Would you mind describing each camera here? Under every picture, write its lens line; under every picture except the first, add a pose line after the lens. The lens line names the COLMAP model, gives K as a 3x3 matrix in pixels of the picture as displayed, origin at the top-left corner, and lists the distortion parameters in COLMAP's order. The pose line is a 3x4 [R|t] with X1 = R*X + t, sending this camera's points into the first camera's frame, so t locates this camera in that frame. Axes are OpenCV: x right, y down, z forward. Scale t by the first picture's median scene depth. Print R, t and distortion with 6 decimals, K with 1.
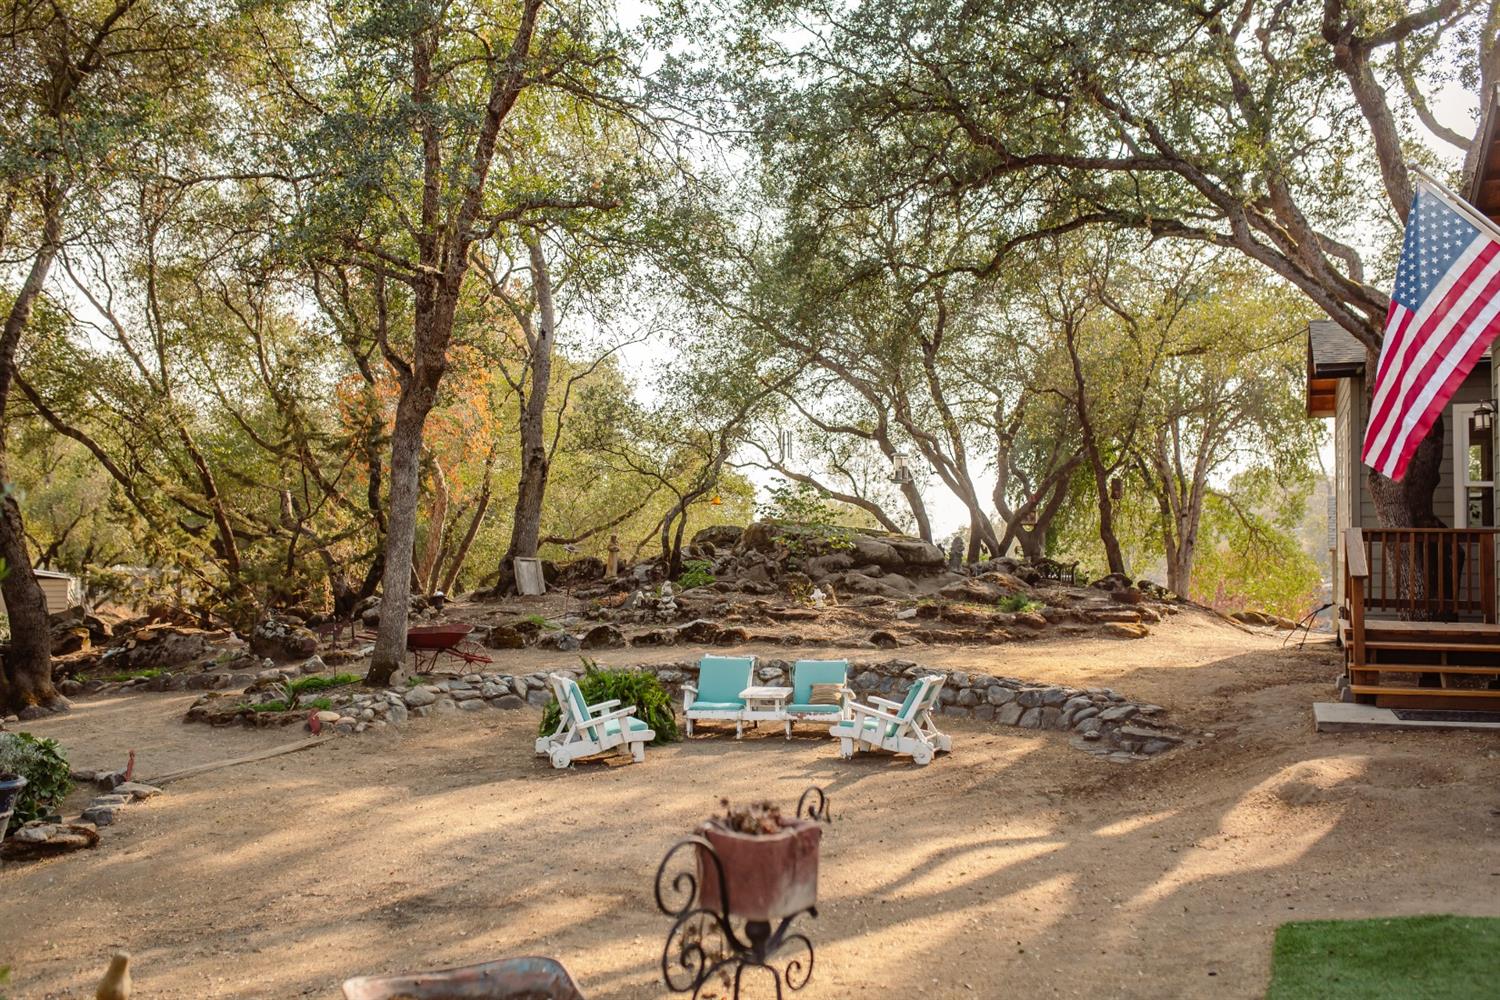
lens RADIAL K [[1414.8, 0, 730.8], [0, 1414.8, 500.1], [0, 0, 1]] dist [0.006101, 0.007153]
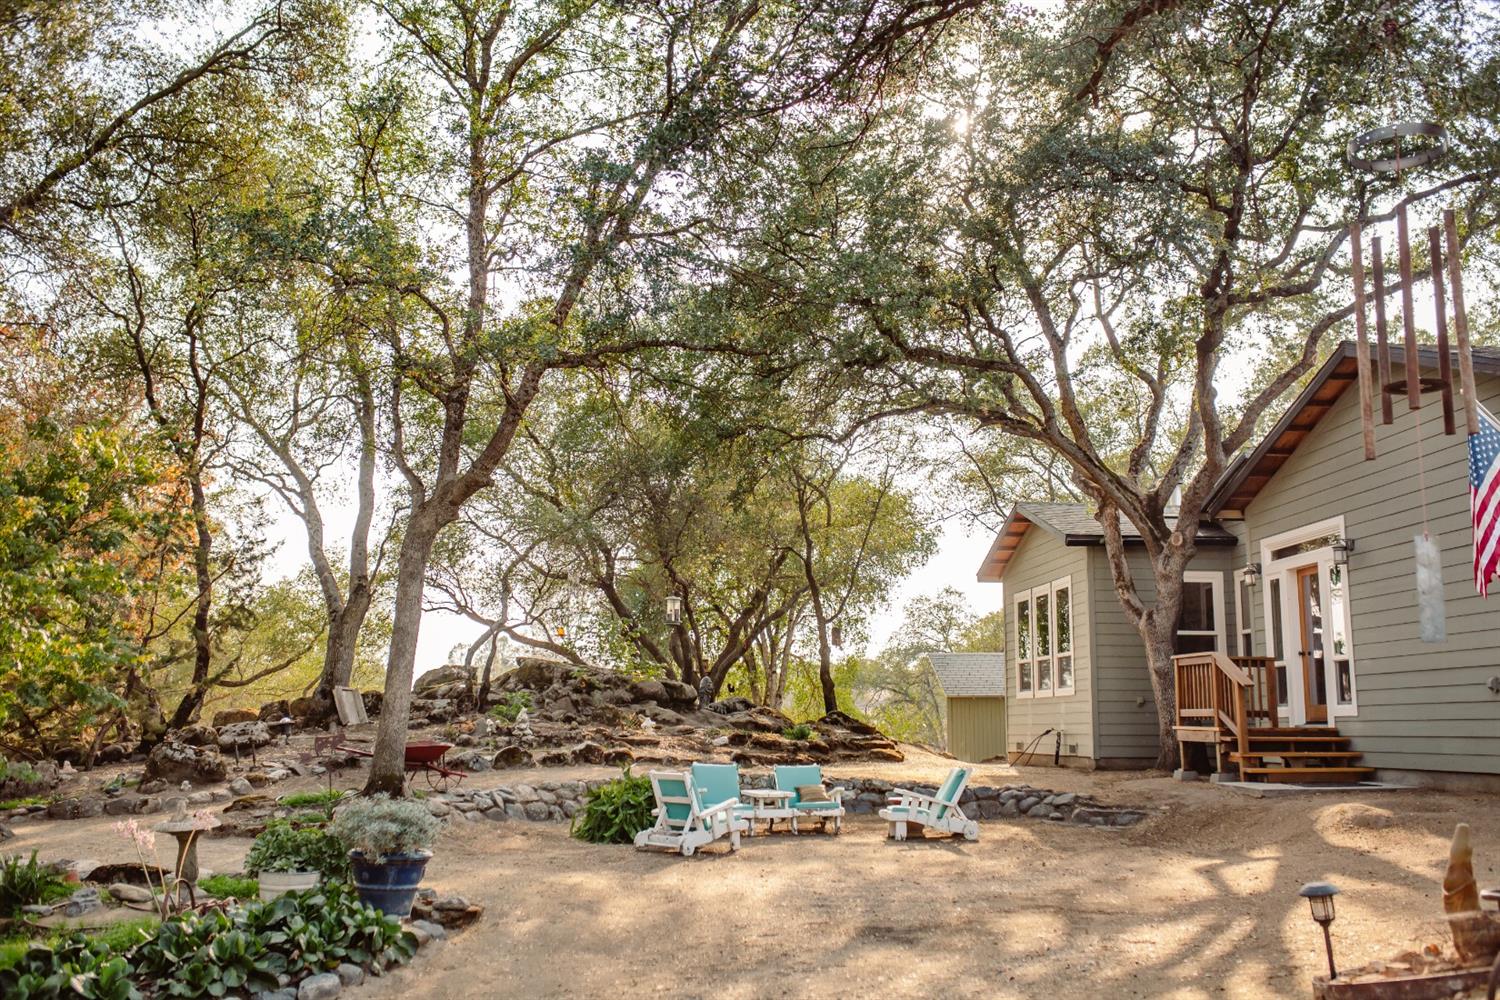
lens RADIAL K [[1414.8, 0, 730.8], [0, 1414.8, 500.1], [0, 0, 1]] dist [0.006101, 0.007153]
pose [[0.901023, 0.070324, 0.428032, -0.389853], [-0.016292, 0.991561, -0.128615, 0.039920], [-0.433464, 0.108911, 0.894565, -0.006850]]
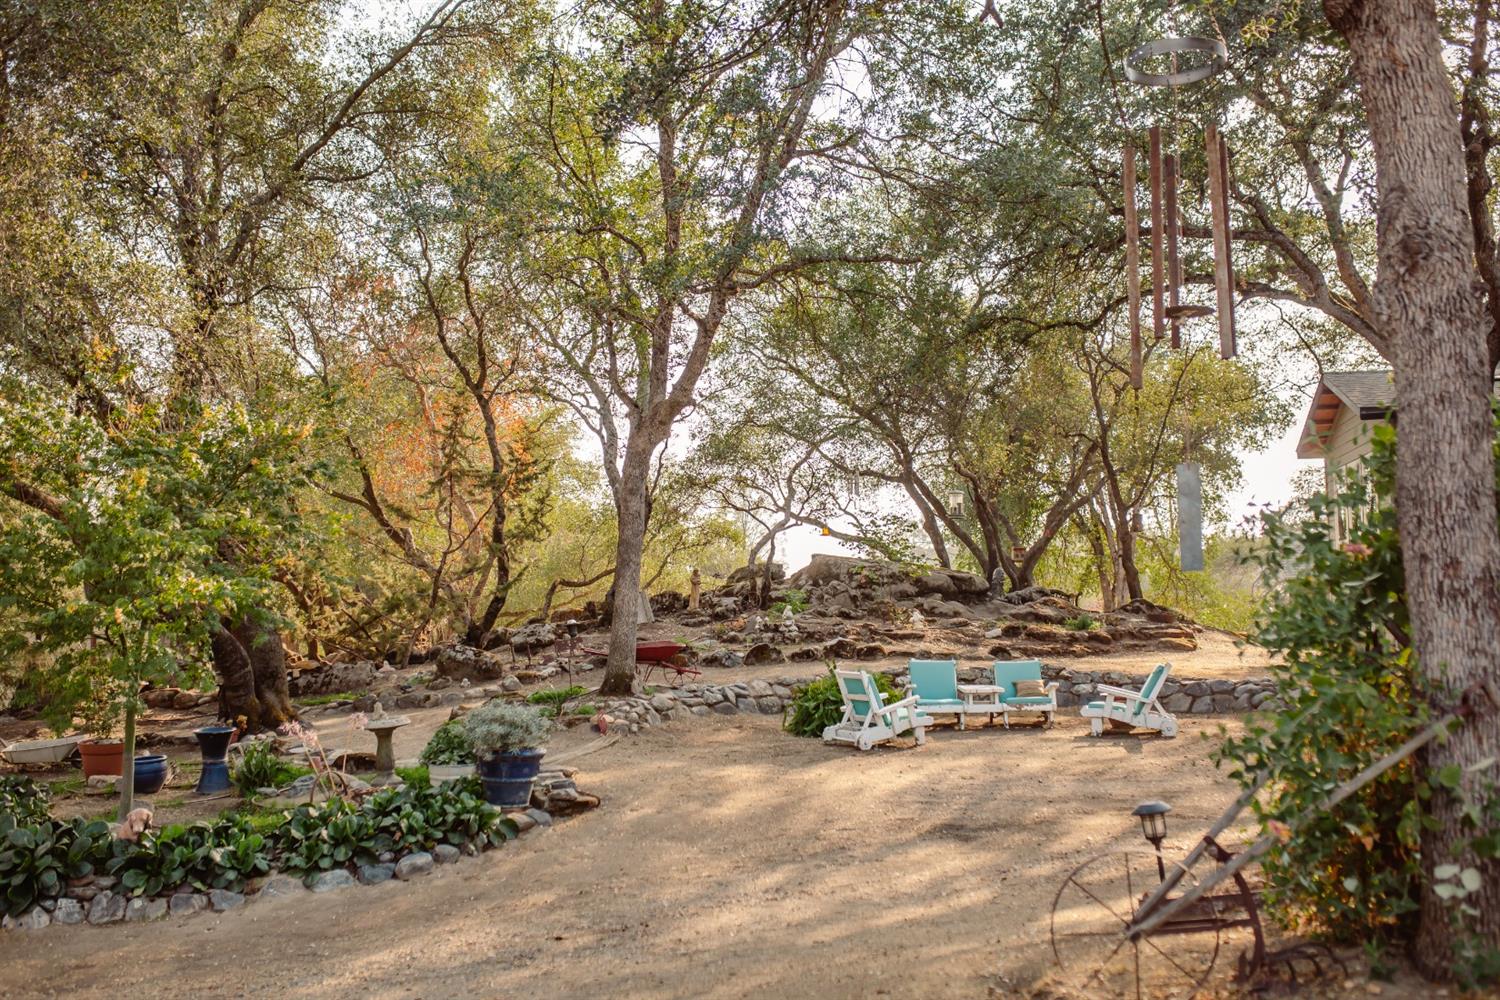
lens RADIAL K [[1424.4, 0, 733.2], [0, 1424.4, 502.4], [0, 0, 1]] dist [0.008555, 0.006248]
pose [[0.988849, -0.005278, 0.148825, -0.268770], [0.011805, 0.999005, -0.043010, 0.026279], [-0.148450, 0.044287, 0.987928, -0.084445]]
